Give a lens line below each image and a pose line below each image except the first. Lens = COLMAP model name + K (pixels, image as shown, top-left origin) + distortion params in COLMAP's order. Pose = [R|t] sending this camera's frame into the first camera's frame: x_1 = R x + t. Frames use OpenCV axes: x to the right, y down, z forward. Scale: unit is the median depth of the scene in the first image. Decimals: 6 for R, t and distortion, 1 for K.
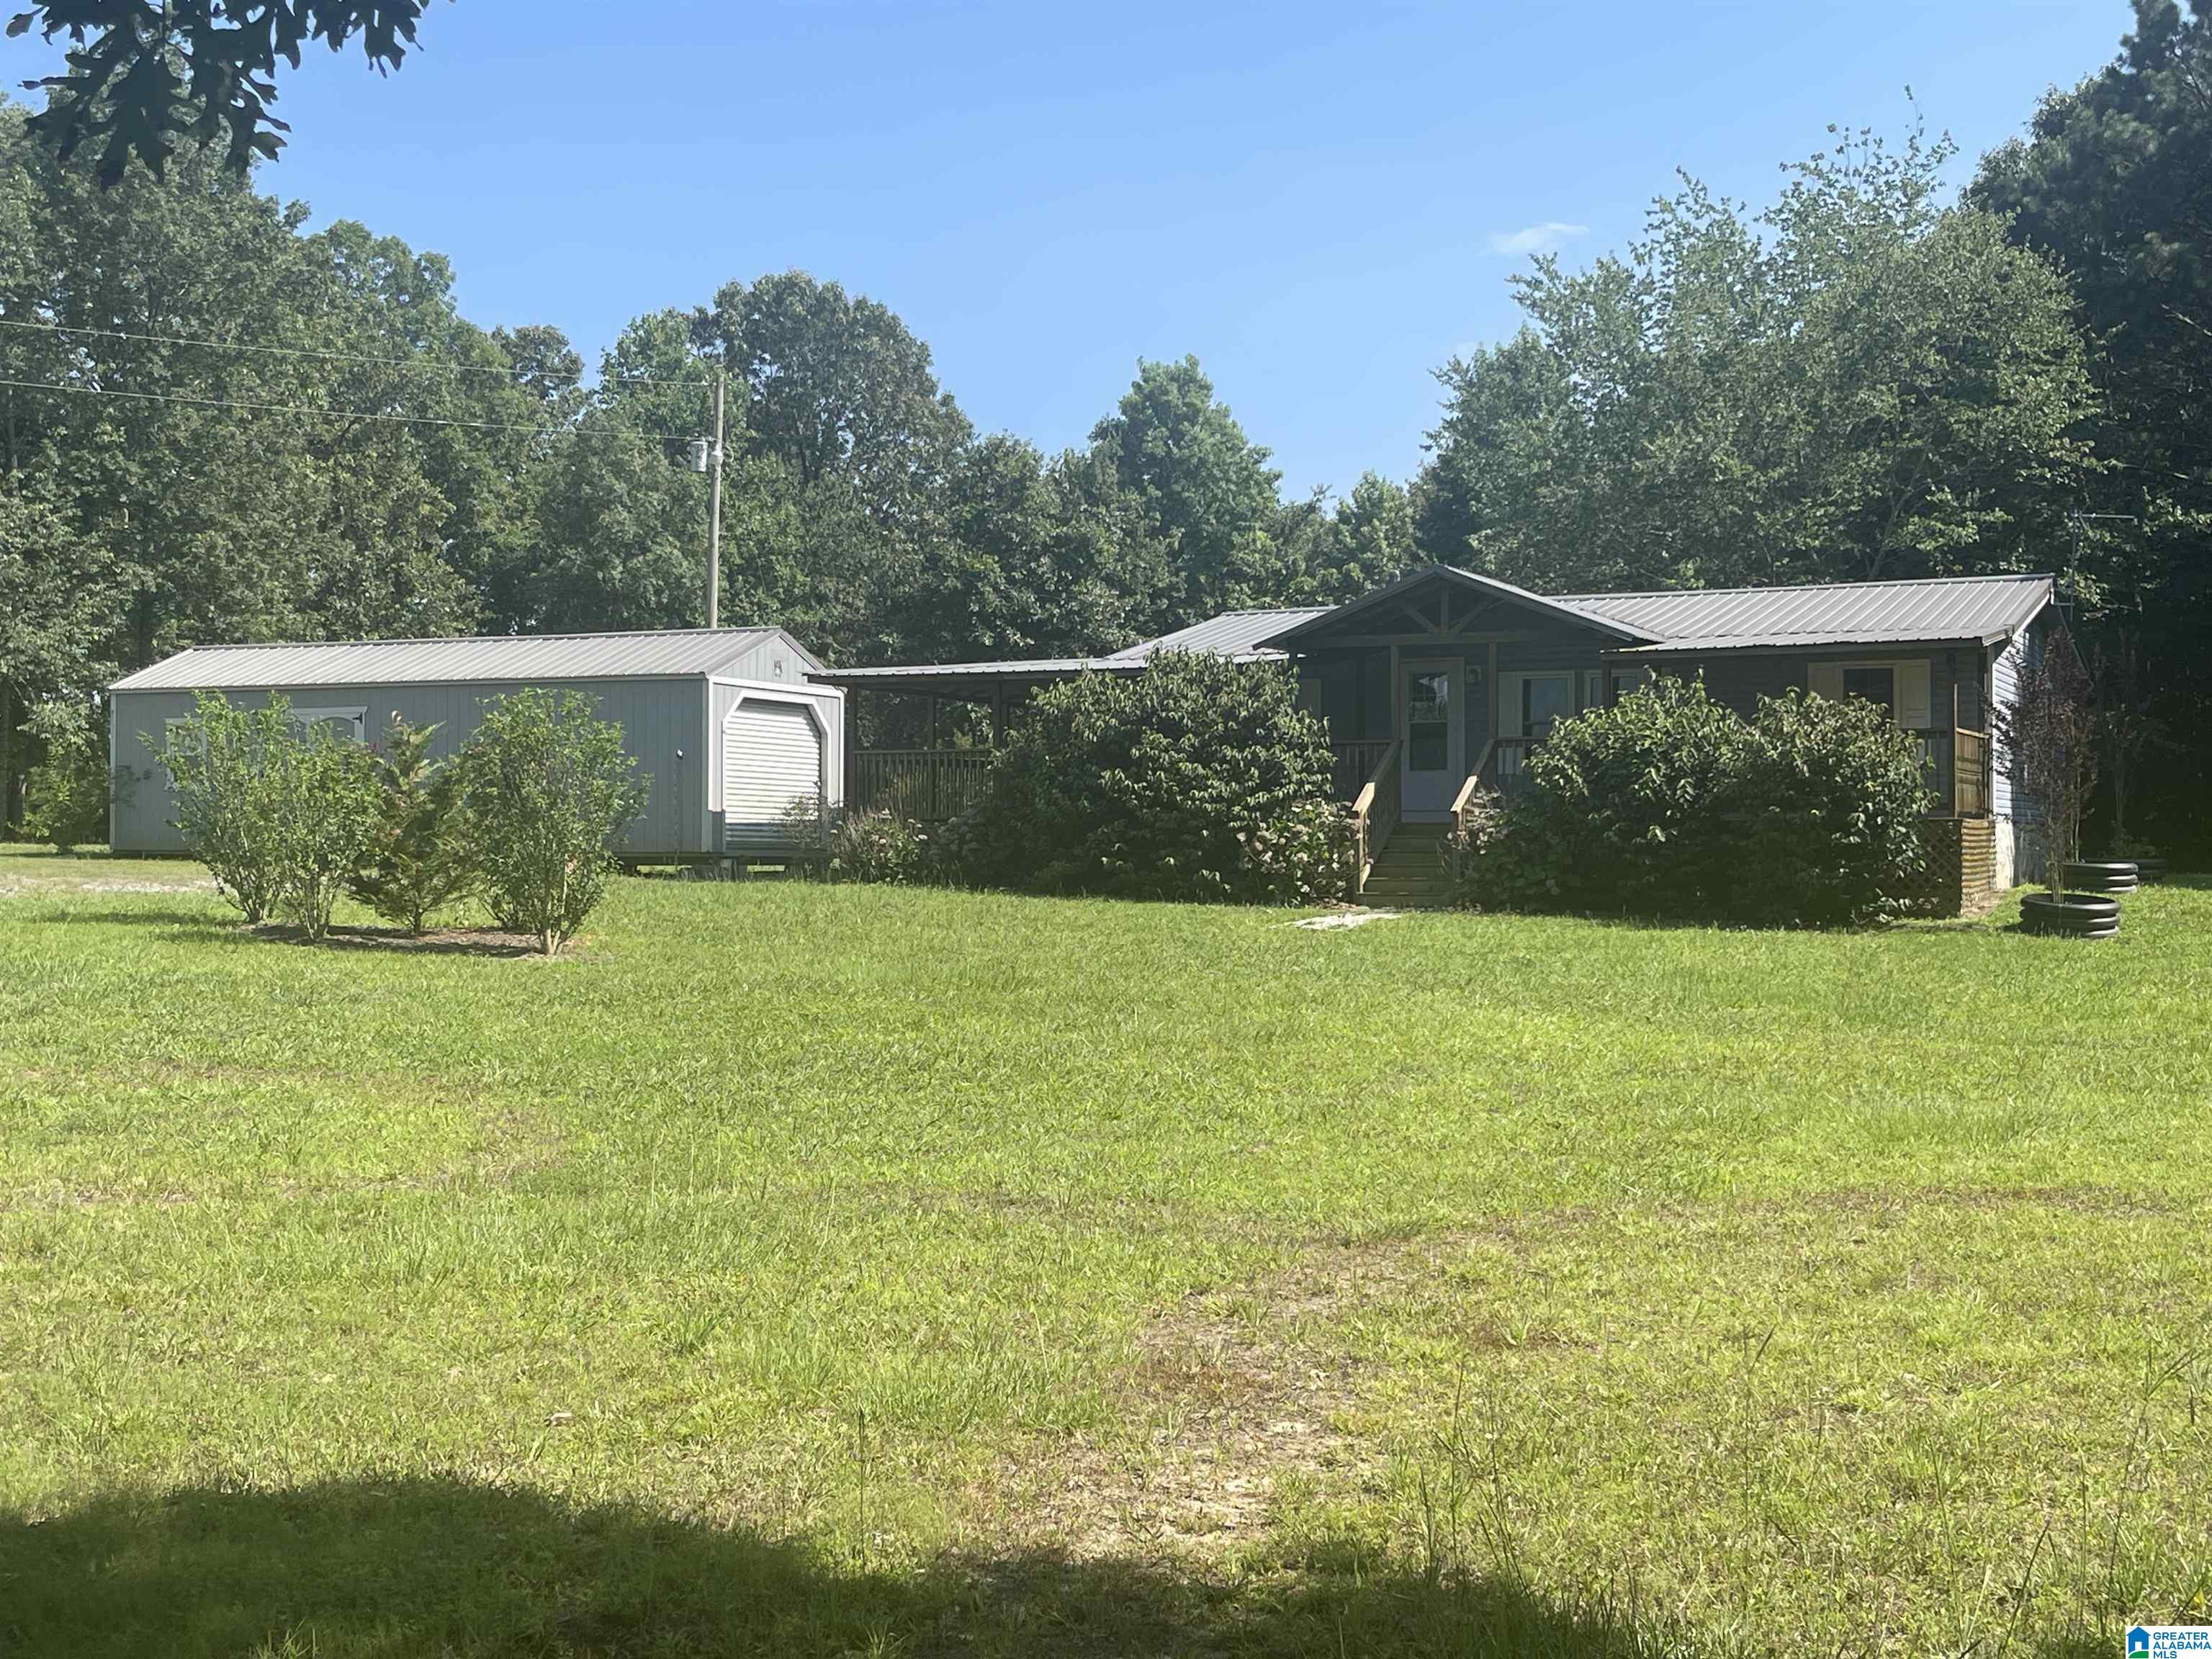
lens RADIAL K [[2772.3, 0, 1105.5], [0, 2772.3, 835.0], [0, 0, 1]] dist [0.041964, 0.000000]
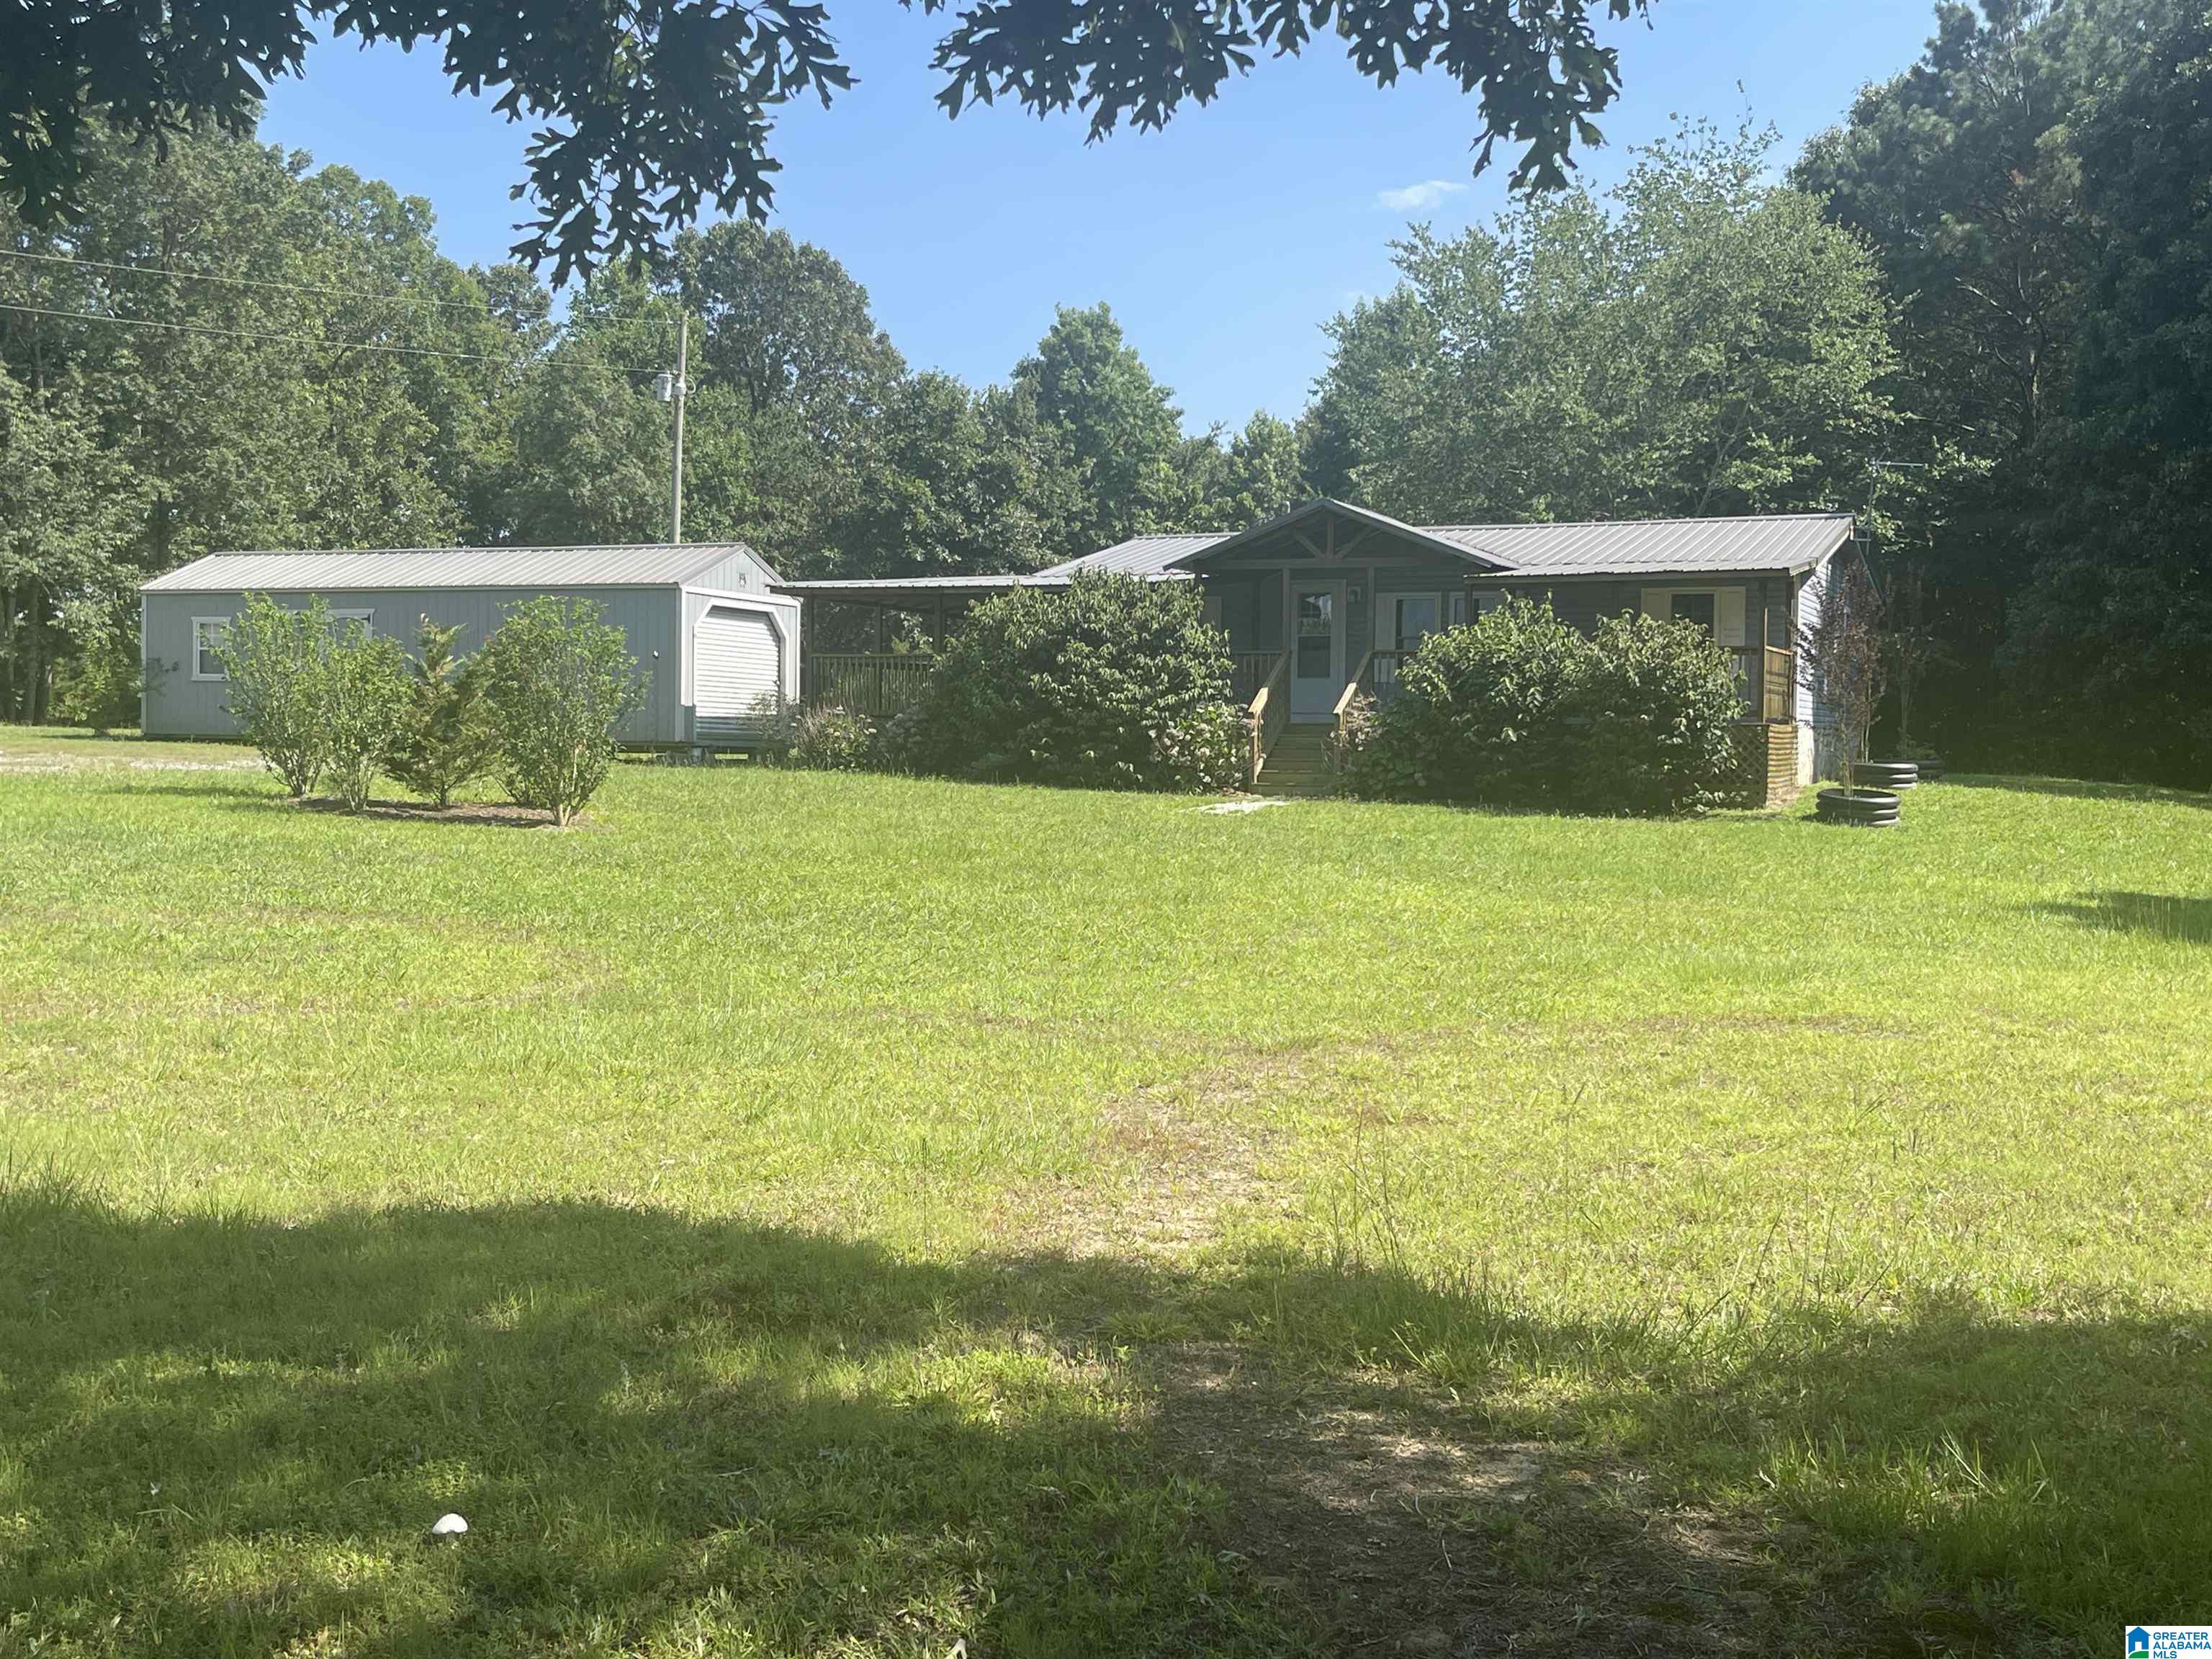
lens RADIAL K [[2496.0, 0, 1125.5], [0, 2496.0, 827.4], [0, 0, 1]] dist [0.043227, 0.000000]
pose [[0.998985, 0.009473, 0.044029, -0.005101], [-0.011114, 0.999247, 0.037173, 0.000933], [-0.043644, -0.037625, 0.998338, -0.025033]]
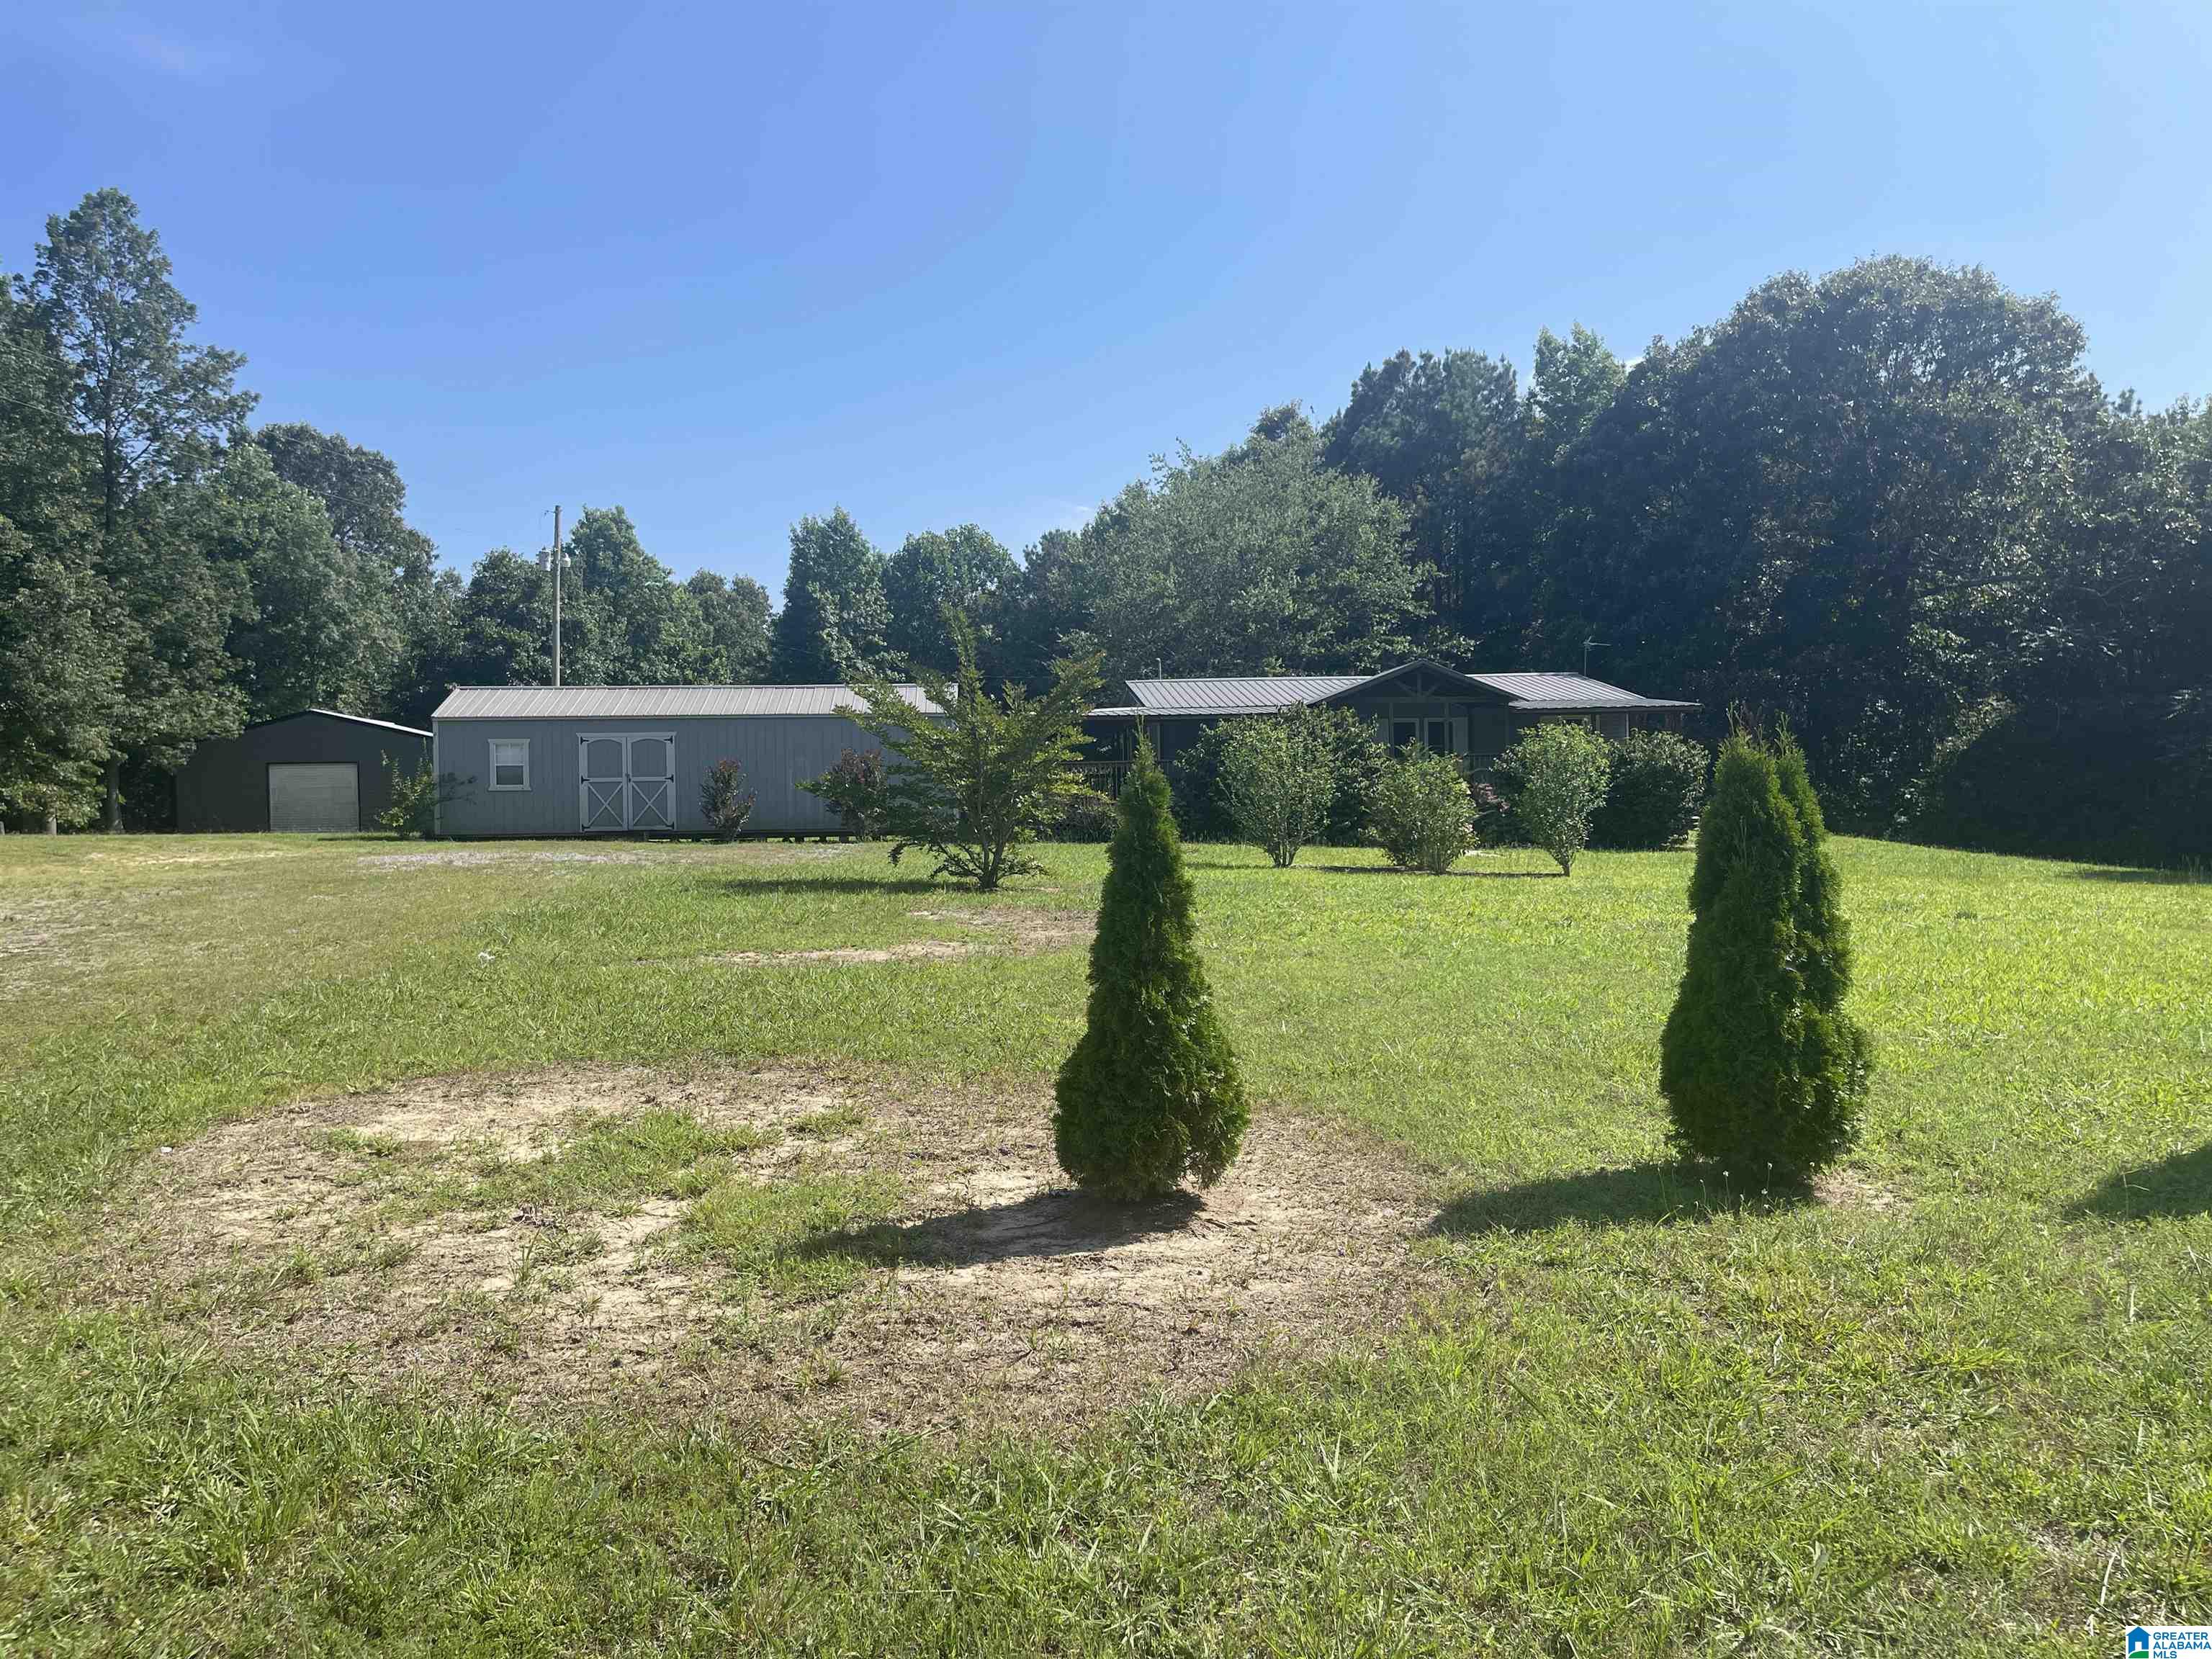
lens RADIAL K [[1682.9, 0, 1120.8], [0, 1682.9, 805.9], [0, 0, 1]] dist [0.047490, -0.050821]
pose [[0.859047, -0.015134, 0.511673, -0.443060], [0.017468, 0.999847, 0.000245, -0.003198], [-0.511599, 0.008728, 0.859180, 0.109460]]
